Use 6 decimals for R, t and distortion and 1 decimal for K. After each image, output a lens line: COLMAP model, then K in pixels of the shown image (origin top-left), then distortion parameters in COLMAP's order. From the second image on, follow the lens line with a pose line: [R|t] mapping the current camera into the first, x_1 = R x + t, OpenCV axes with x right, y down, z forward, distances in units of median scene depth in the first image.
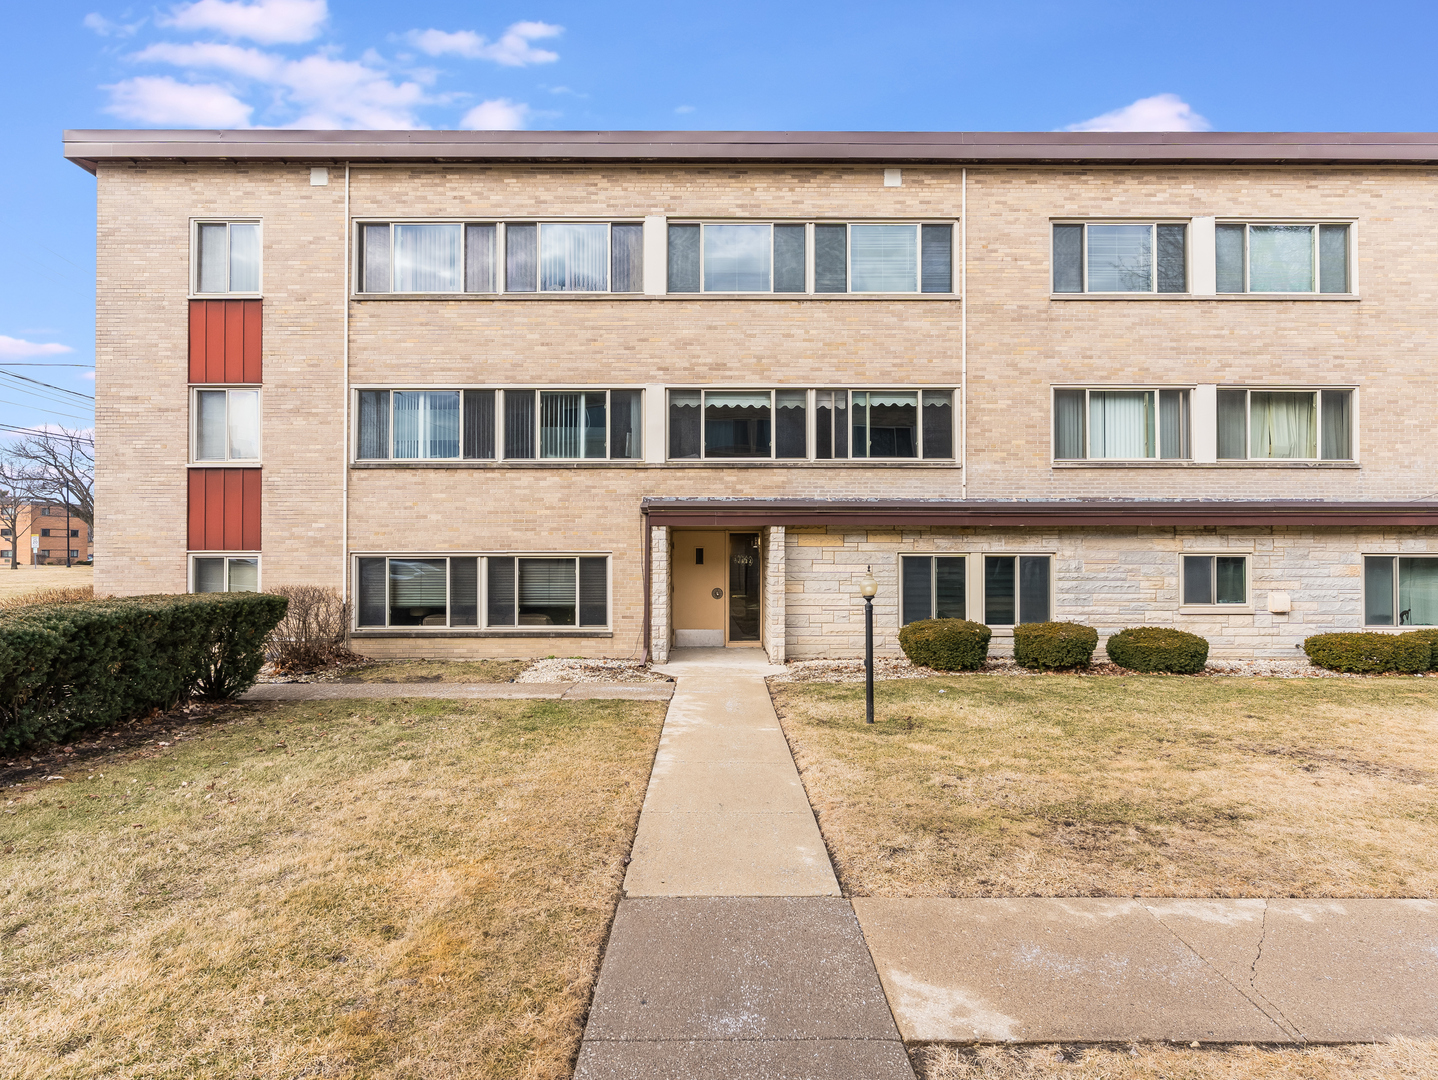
lens RADIAL K [[803.8, 0, 719.0], [0, 803.8, 540.0], [0, 0, 1]] dist [-0.002449, 0.001966]
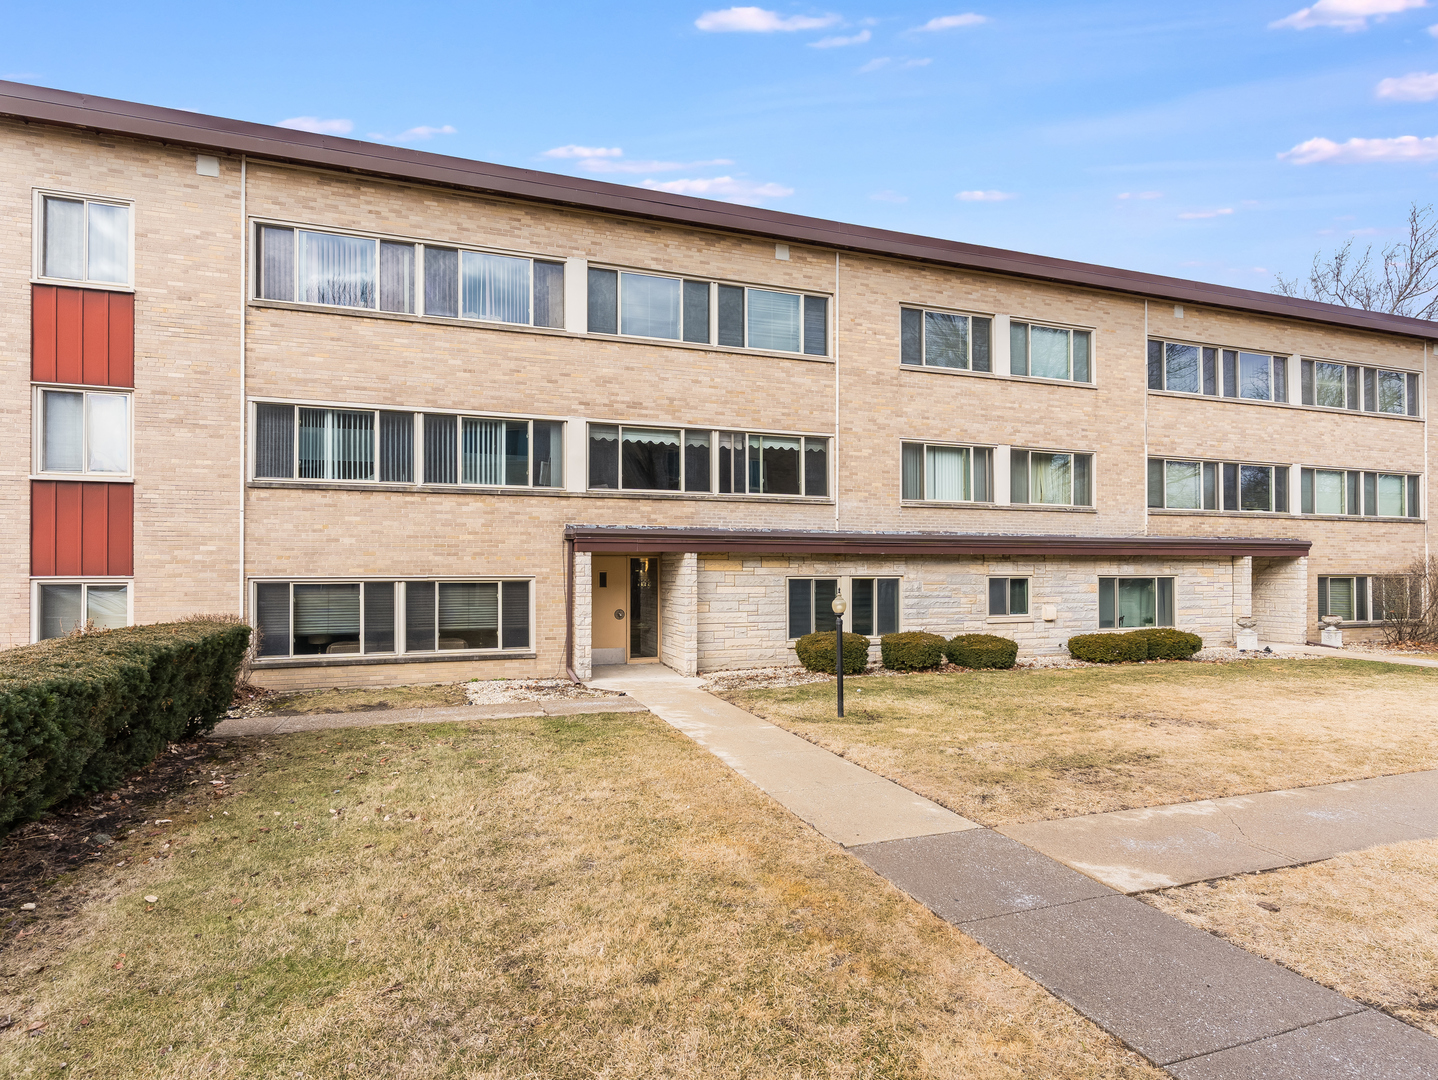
lens RADIAL K [[793.9, 0, 715.9], [0, 793.9, 562.8], [0, 0, 1]] dist [0.000702, 0.000685]
pose [[0.941285, 0.002399, 0.337604, -0.259467], [-0.003281, 0.999993, 0.002041, -0.005351], [-0.337597, -0.003029, 0.941286, -0.045828]]
